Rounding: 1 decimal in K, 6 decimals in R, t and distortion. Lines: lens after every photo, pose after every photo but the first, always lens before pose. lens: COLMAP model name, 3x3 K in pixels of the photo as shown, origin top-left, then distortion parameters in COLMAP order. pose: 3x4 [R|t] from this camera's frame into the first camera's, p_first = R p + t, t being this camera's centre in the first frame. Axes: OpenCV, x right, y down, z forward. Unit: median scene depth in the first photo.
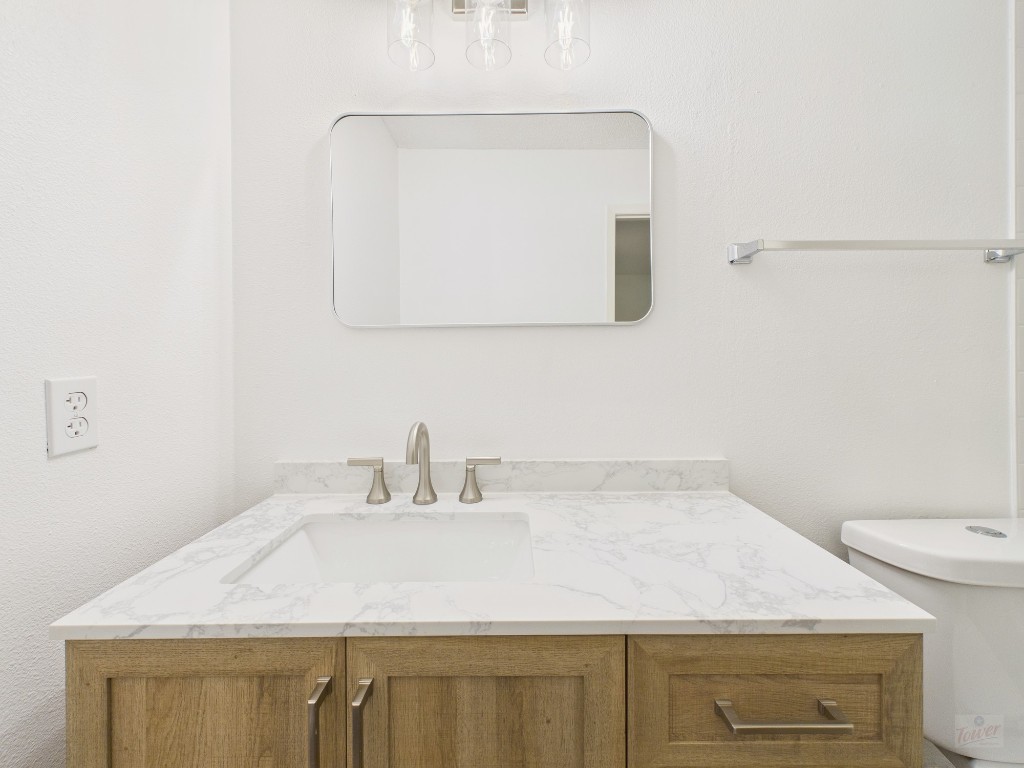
lens RADIAL K [[412.6, 0, 513.0], [0, 412.6, 379.6], [0, 0, 1]] dist [0.002112, 0.000213]
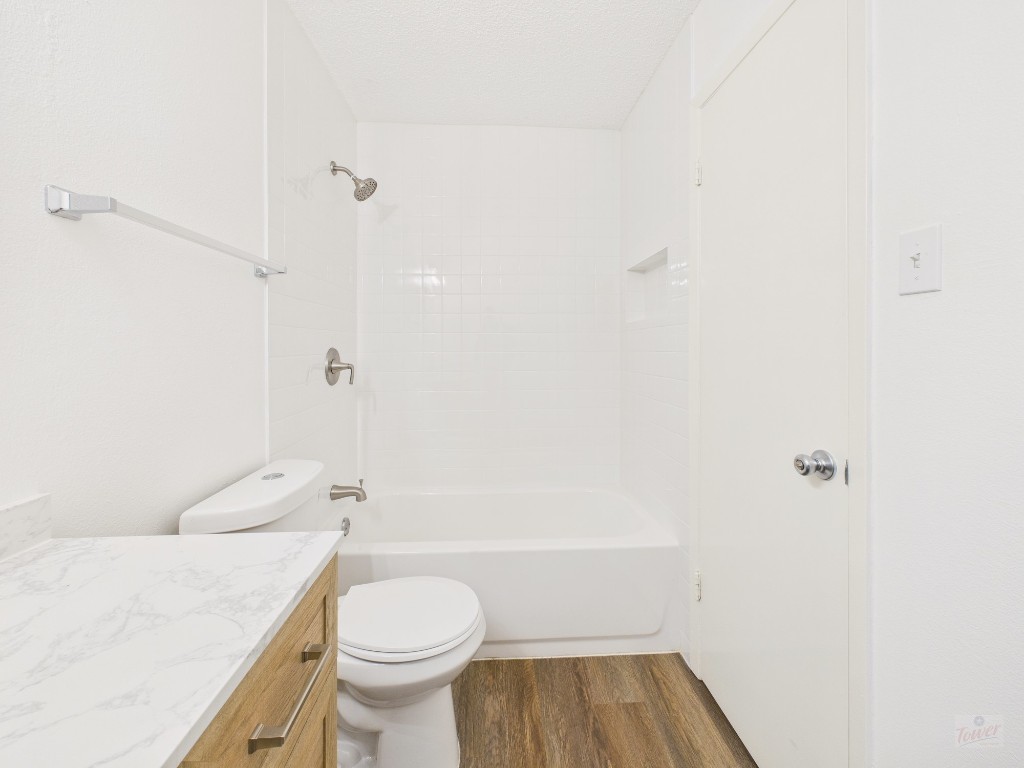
lens RADIAL K [[412.6, 0, 511.6], [0, 412.6, 378.0], [0, 0, 1]] dist [0.002112, 0.000213]
pose [[-0.045106, -0.074367, 0.996210, -0.313767], [0.054495, 0.995557, 0.076786, -0.018336], [-0.997495, 0.057752, -0.040853, 0.385935]]
